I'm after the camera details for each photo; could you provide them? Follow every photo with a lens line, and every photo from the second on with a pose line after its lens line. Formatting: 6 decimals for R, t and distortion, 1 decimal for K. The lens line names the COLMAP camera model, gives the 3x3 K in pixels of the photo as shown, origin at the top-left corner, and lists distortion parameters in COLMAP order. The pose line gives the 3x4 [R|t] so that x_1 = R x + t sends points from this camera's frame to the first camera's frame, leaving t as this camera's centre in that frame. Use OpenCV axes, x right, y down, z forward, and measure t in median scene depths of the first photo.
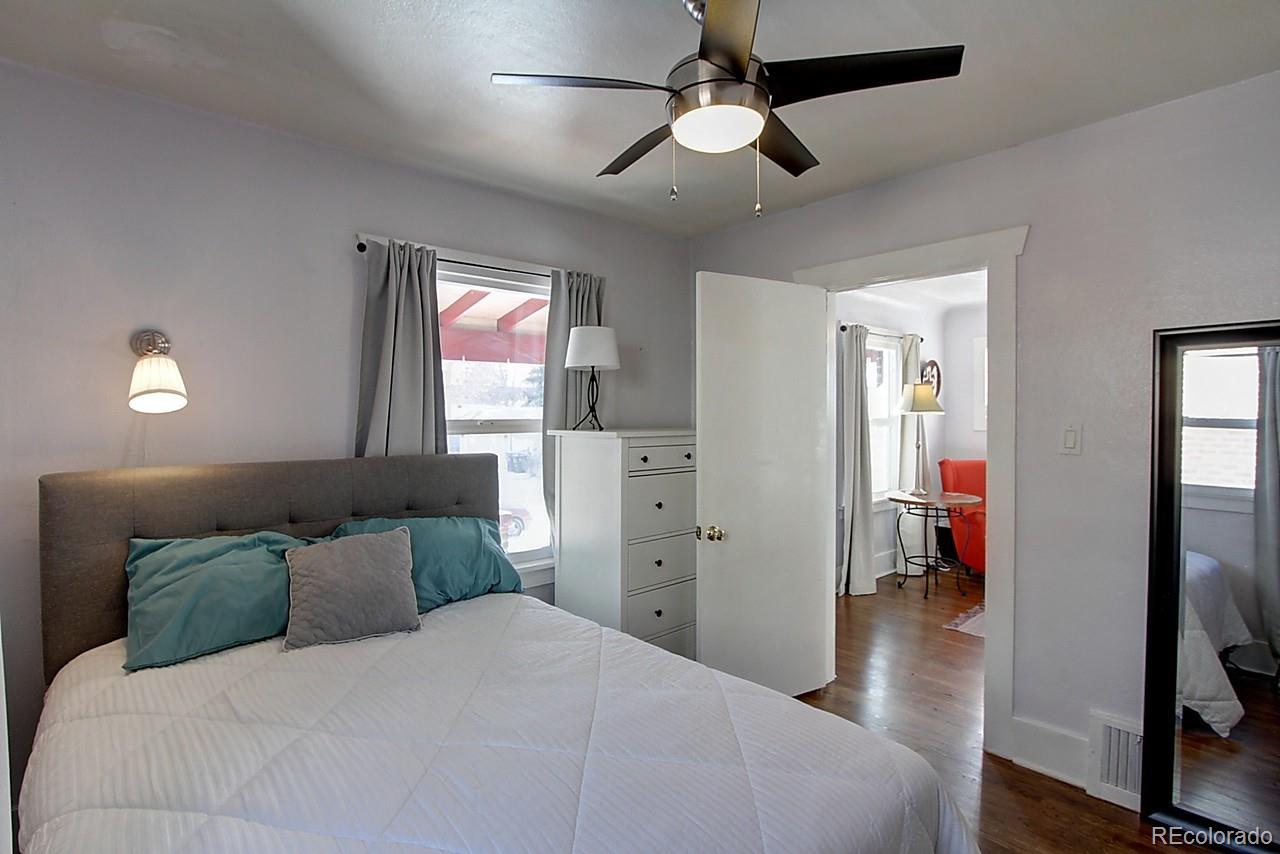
lens RADIAL K [[619.2, 0, 636.4], [0, 619.2, 421.1], [0, 0, 1]] dist [-0.002005, 0.000074]
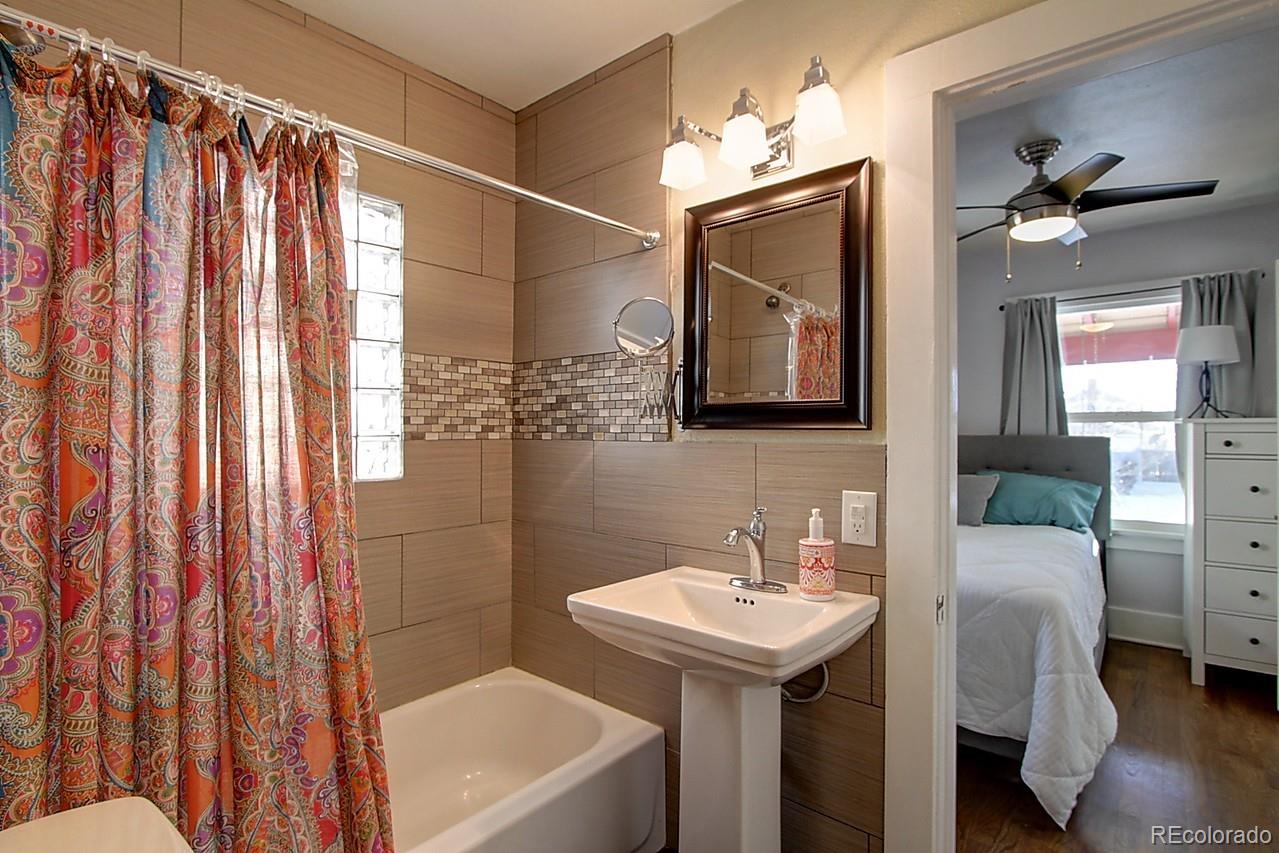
lens RADIAL K [[618.7, 0, 637.7], [0, 618.7, 428.9], [0, 0, 1]] dist [-0.002005, 0.000074]
pose [[0.158209, 0.001941, -0.987404, 0.928845], [-0.008970, 0.999960, 0.000528, 0.045190], [0.987365, 0.008773, 0.158220, -0.194714]]
